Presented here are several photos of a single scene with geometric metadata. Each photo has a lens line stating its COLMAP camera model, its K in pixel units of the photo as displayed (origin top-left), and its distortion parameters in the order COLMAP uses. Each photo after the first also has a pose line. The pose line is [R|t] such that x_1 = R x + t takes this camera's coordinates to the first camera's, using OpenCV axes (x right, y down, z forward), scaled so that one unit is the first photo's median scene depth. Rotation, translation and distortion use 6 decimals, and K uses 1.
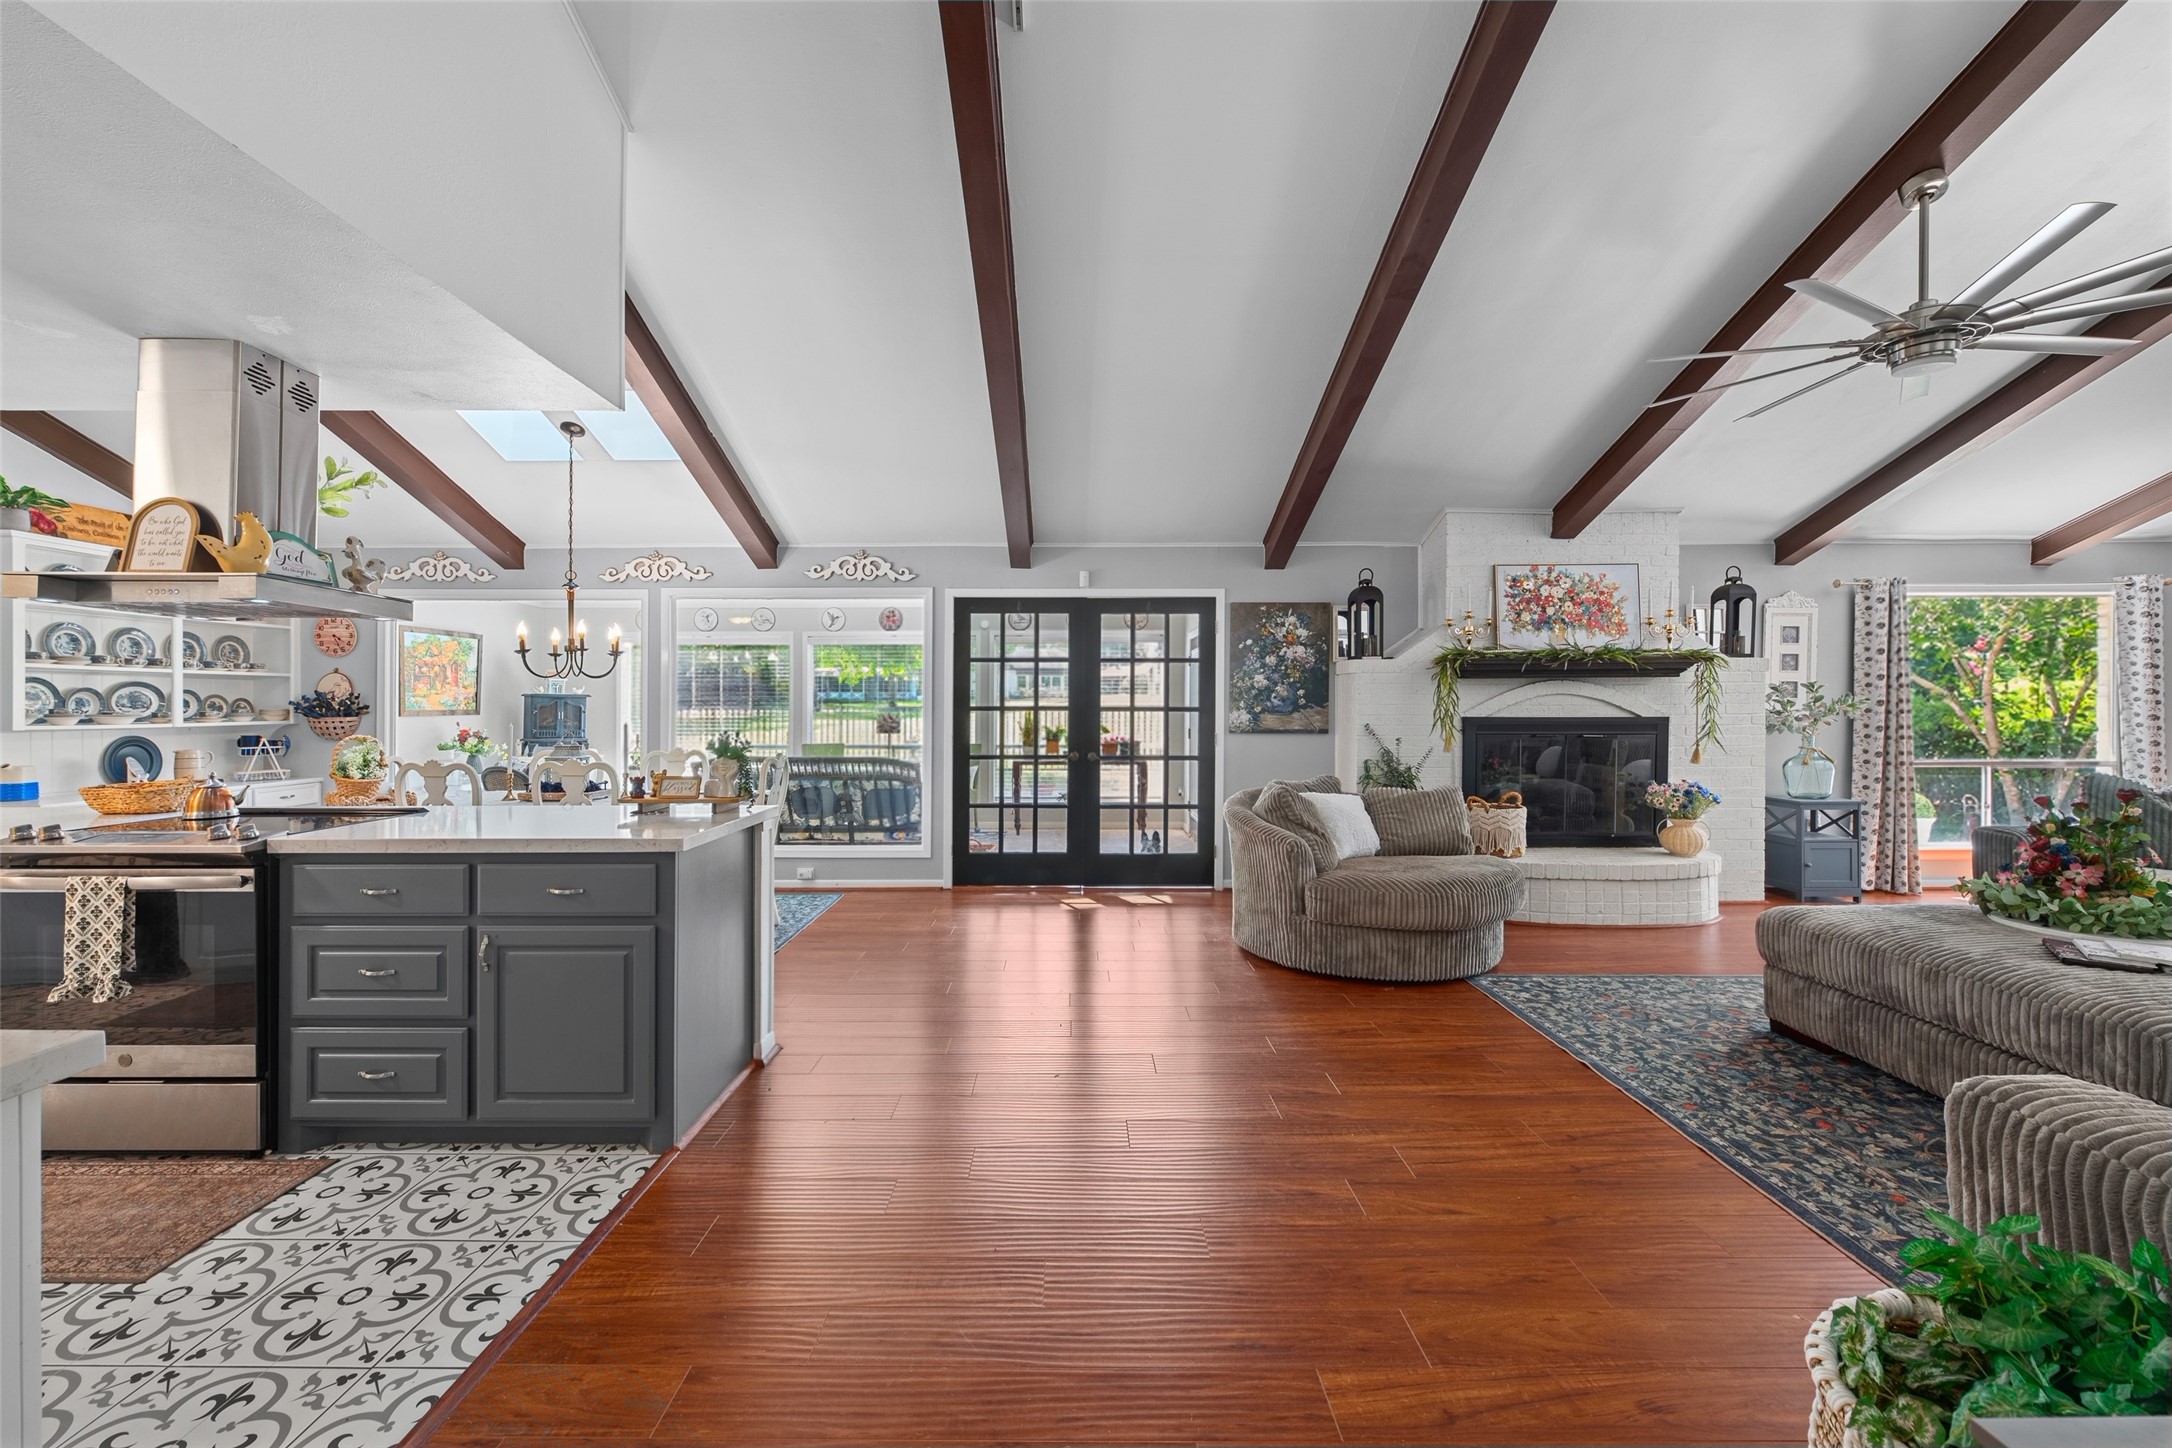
lens RADIAL K [[858.4, 0, 1067.7], [0, 858.4, 702.1], [0, 0, 1]] dist [-0.000761, -0.000119]
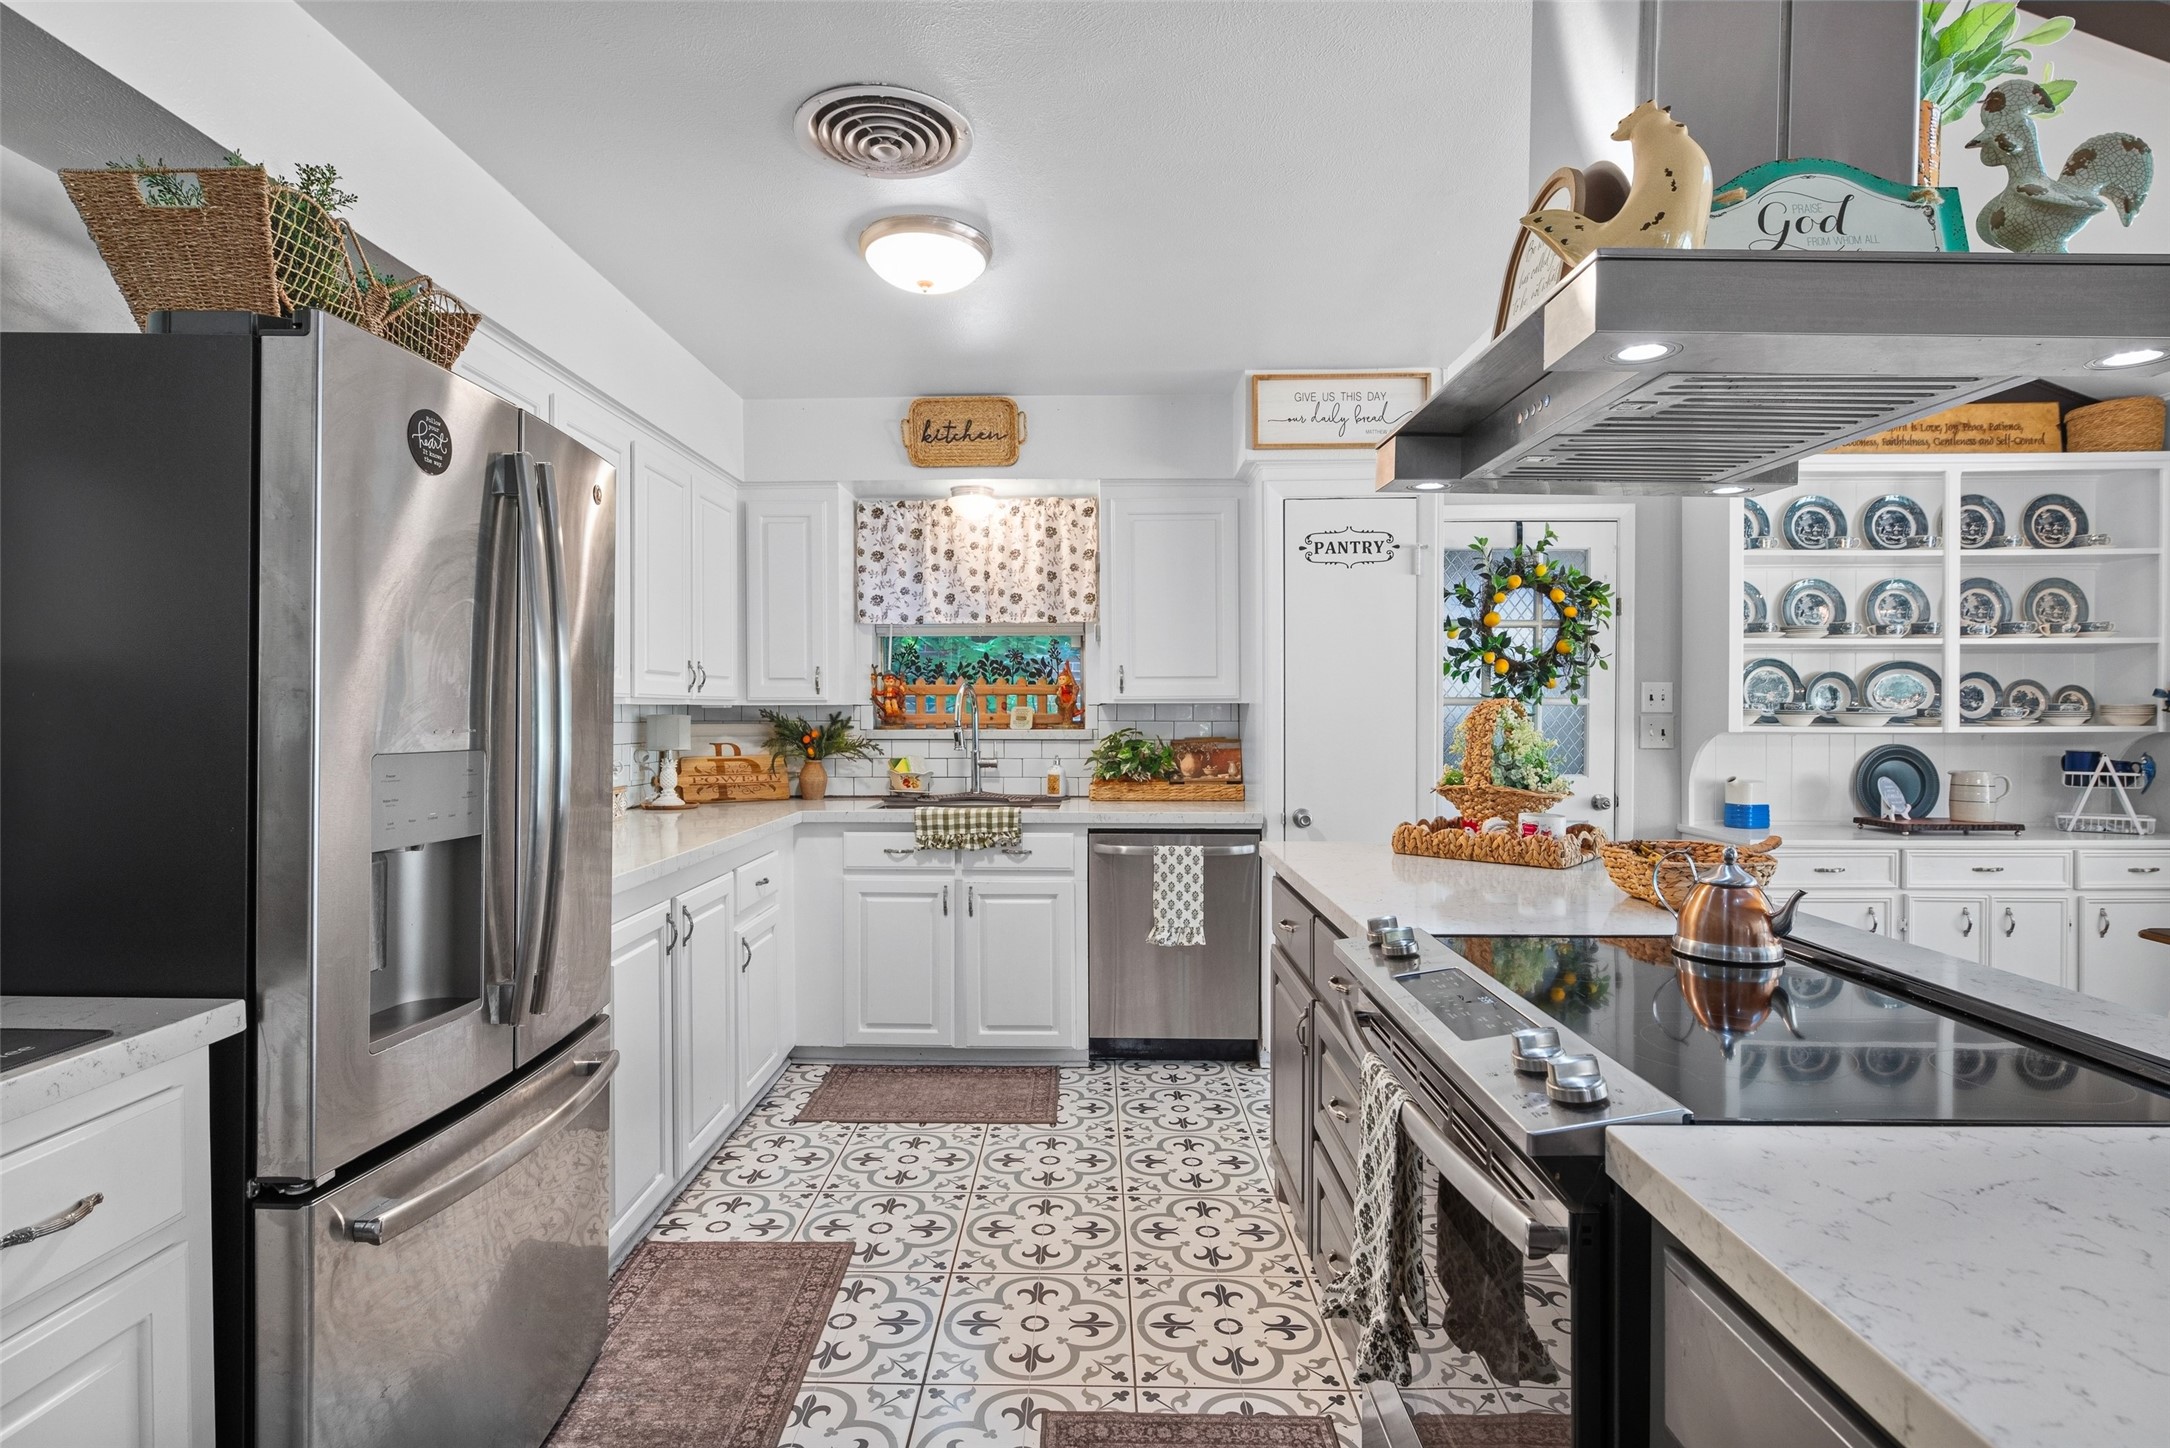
lens RADIAL K [[1071.8, 0, 1069.6], [0, 1071.8, 716.9], [0, 0, 1]] dist [0.000187, -0.000392]
pose [[-0.018150, 0.013127, -0.999749, -0.244924], [0.004472, 0.999905, 0.013048, 0.004626], [0.999825, -0.004235, -0.018207, 0.360010]]
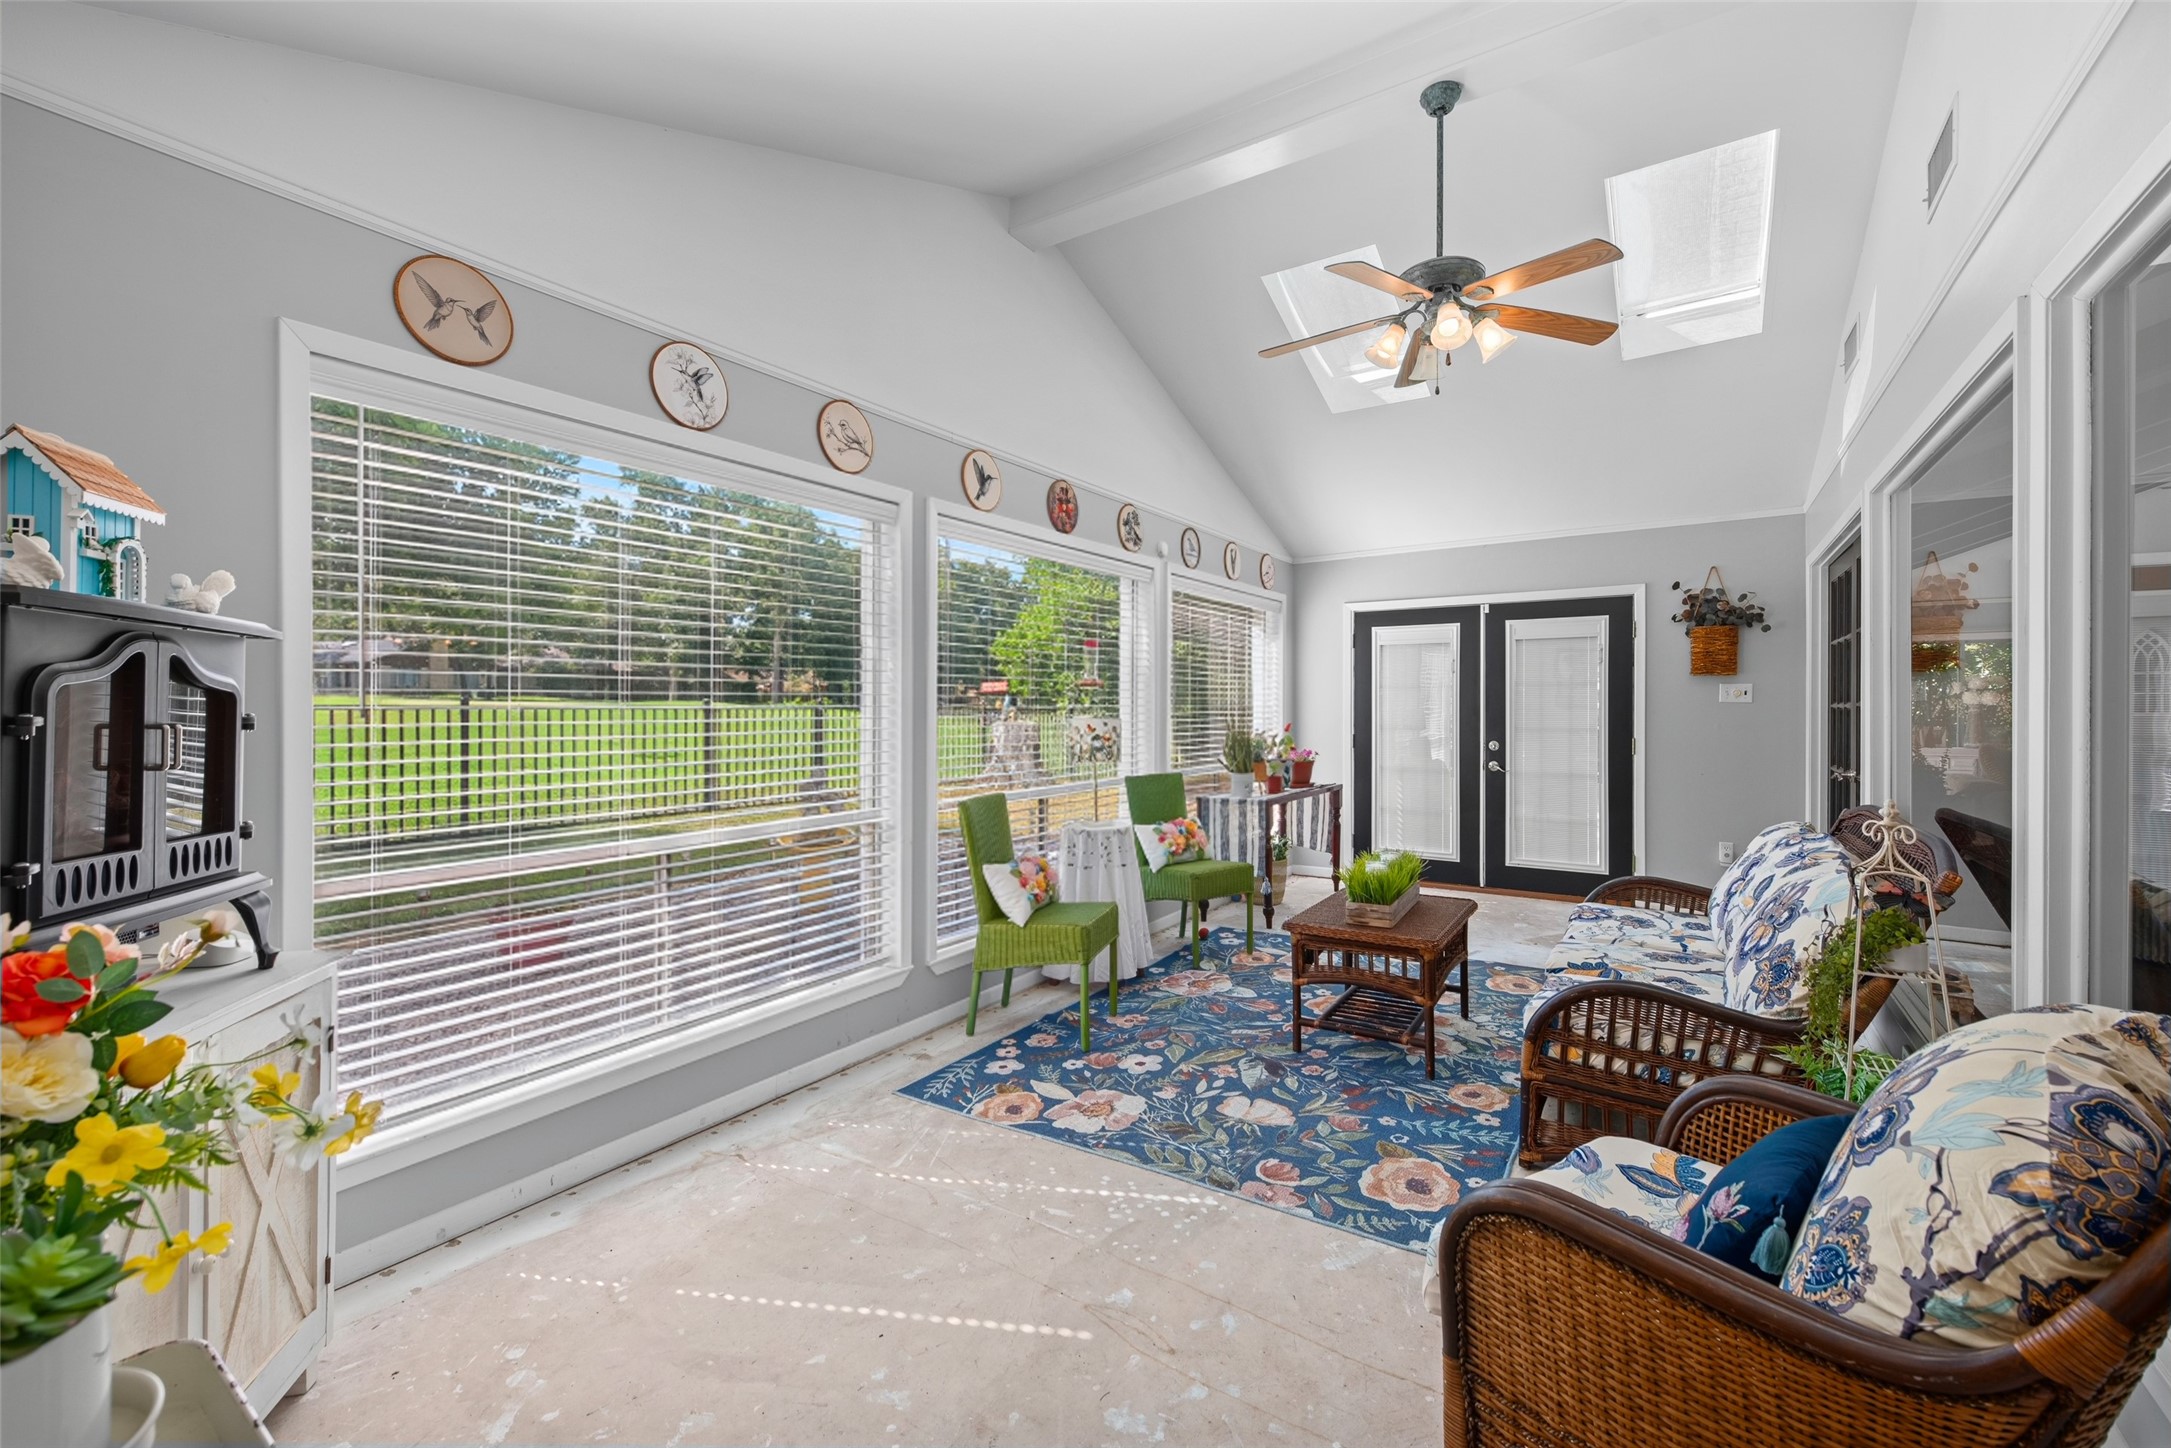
lens RADIAL K [[907.0, 0, 1070.1], [0, 907.0, 723.5], [0, 0, 1]] dist [0.004096, 0.000055]
pose [[0.555762, -0.015825, 0.831191, -0.995015], [-0.006585, 0.999704, 0.023437, 0.009589], [-0.831316, -0.018499, 0.555493, 1.209696]]
